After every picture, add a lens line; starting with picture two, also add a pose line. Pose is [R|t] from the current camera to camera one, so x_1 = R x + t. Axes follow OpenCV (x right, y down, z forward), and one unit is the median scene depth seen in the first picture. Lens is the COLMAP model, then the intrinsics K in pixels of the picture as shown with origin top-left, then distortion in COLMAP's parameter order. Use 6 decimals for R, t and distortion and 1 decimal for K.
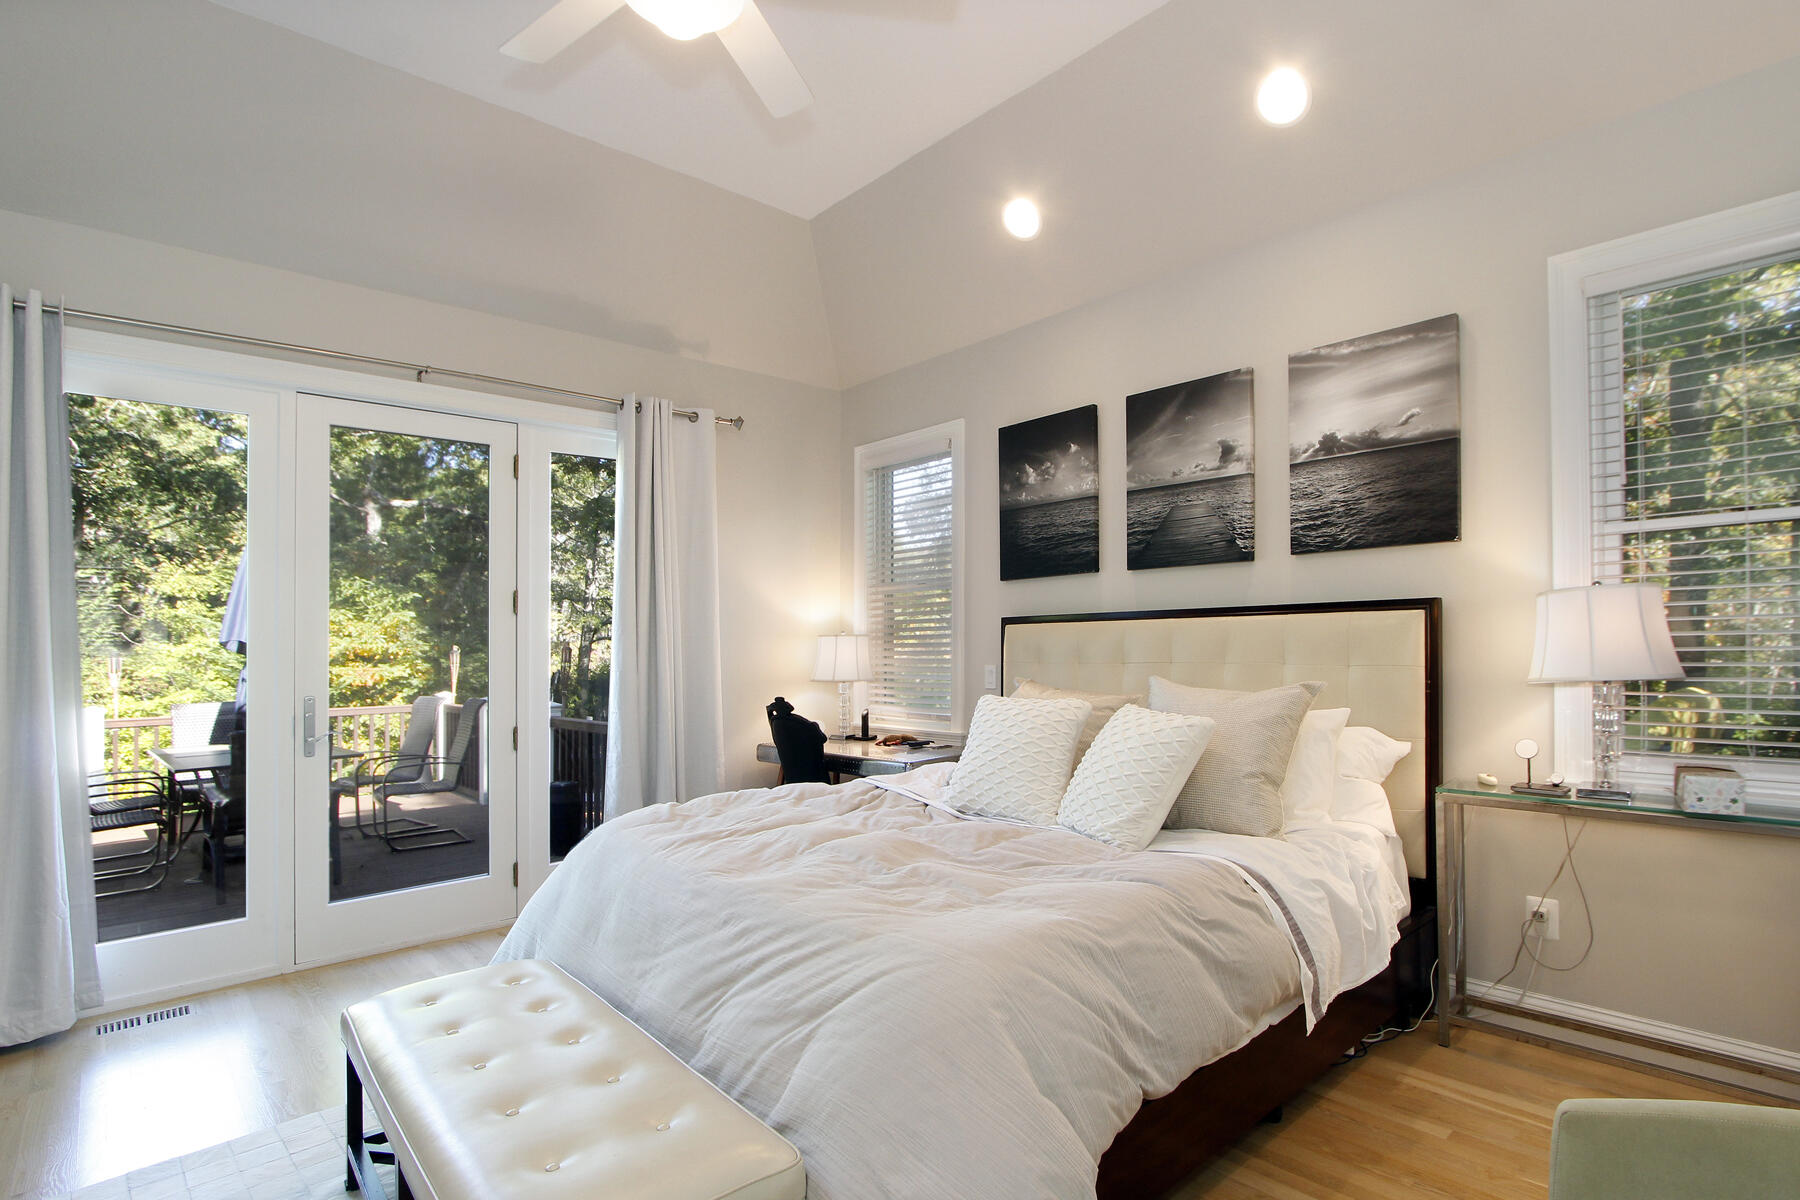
lens RADIAL K [[841.1, 0, 893.1], [0, 841.1, 646.9], [0, 0, 1]] dist [-0.024701, -0.000067]
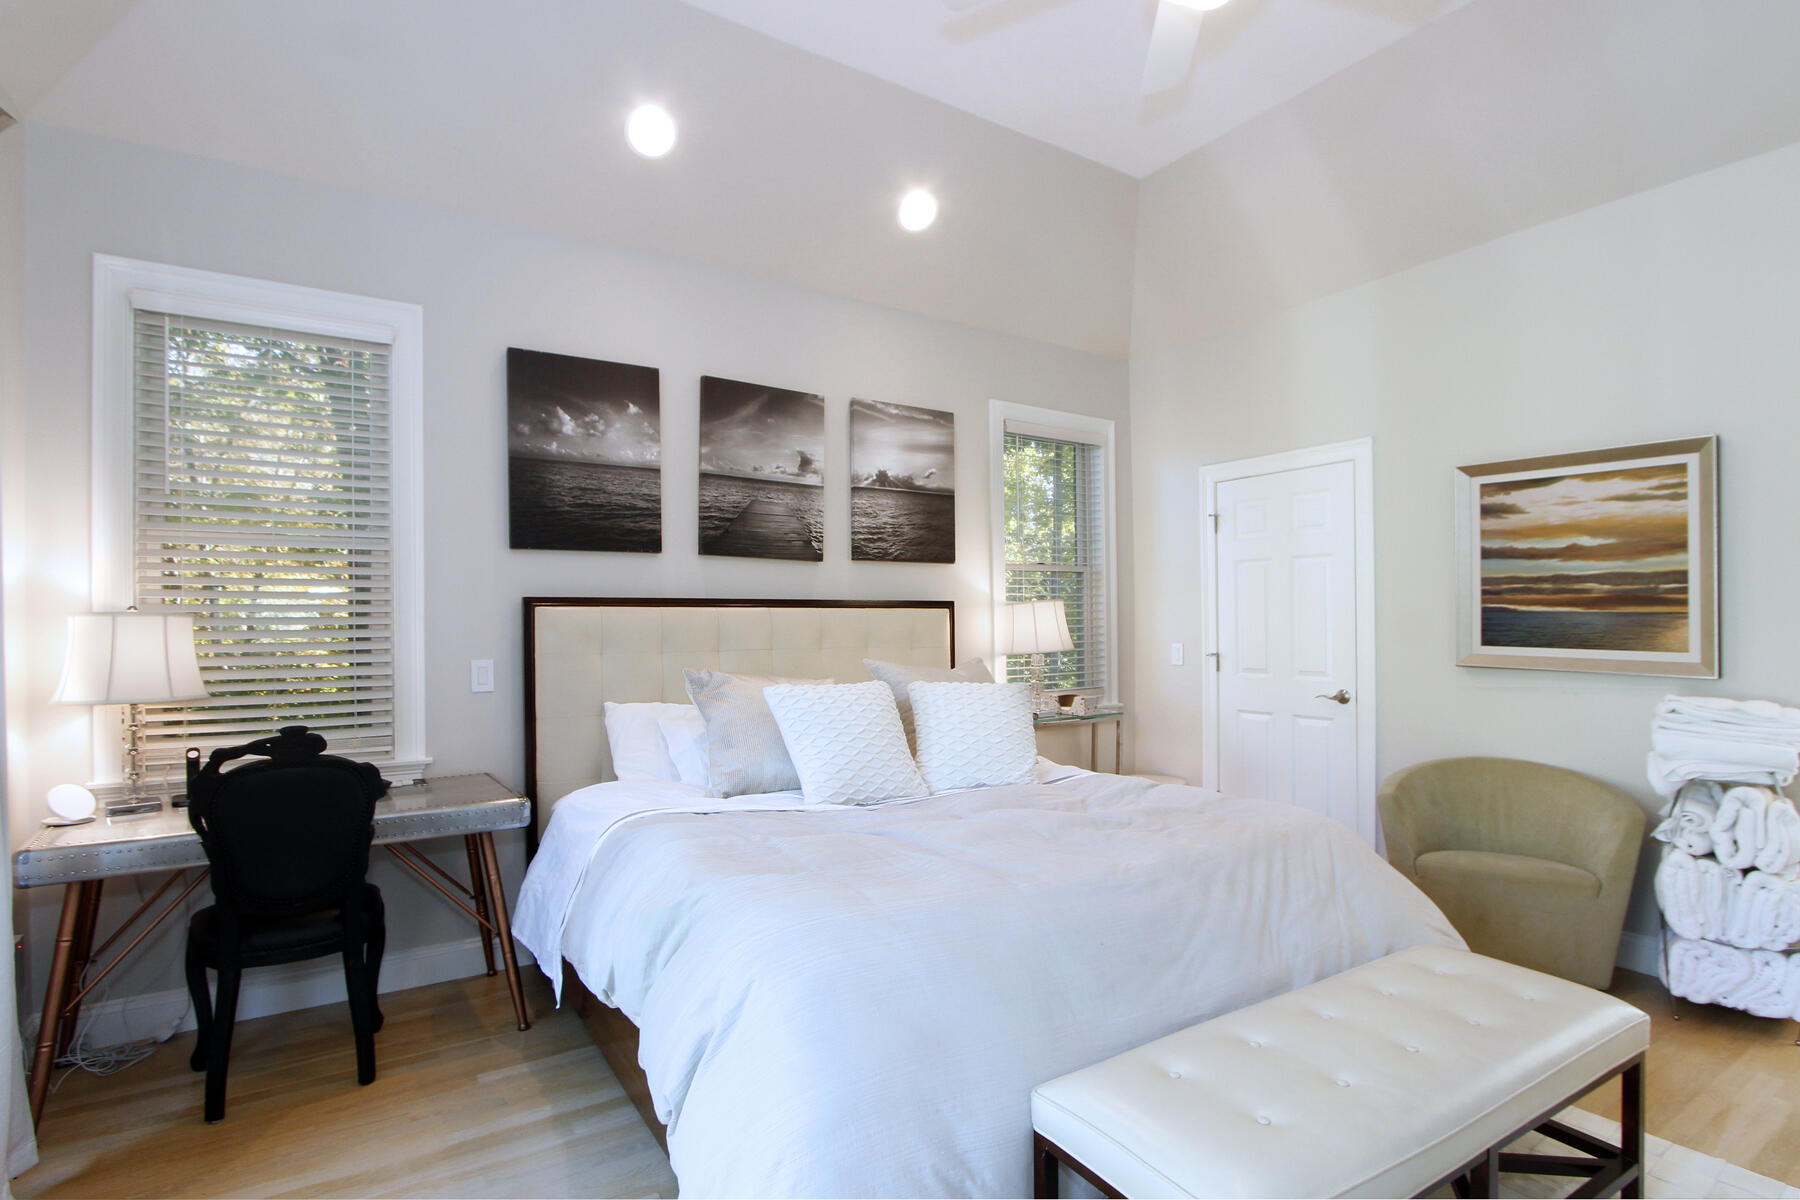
lens RADIAL K [[829.9, 0, 899.2], [0, 829.9, 634.2], [0, 0, 1]] dist [-0.027610, -0.000253]
pose [[0.219254, 0.006926, 0.975643, -0.659532], [0.006231, 0.999944, -0.008499, 0.009510], [-0.975648, 0.007943, 0.219199, 0.627673]]
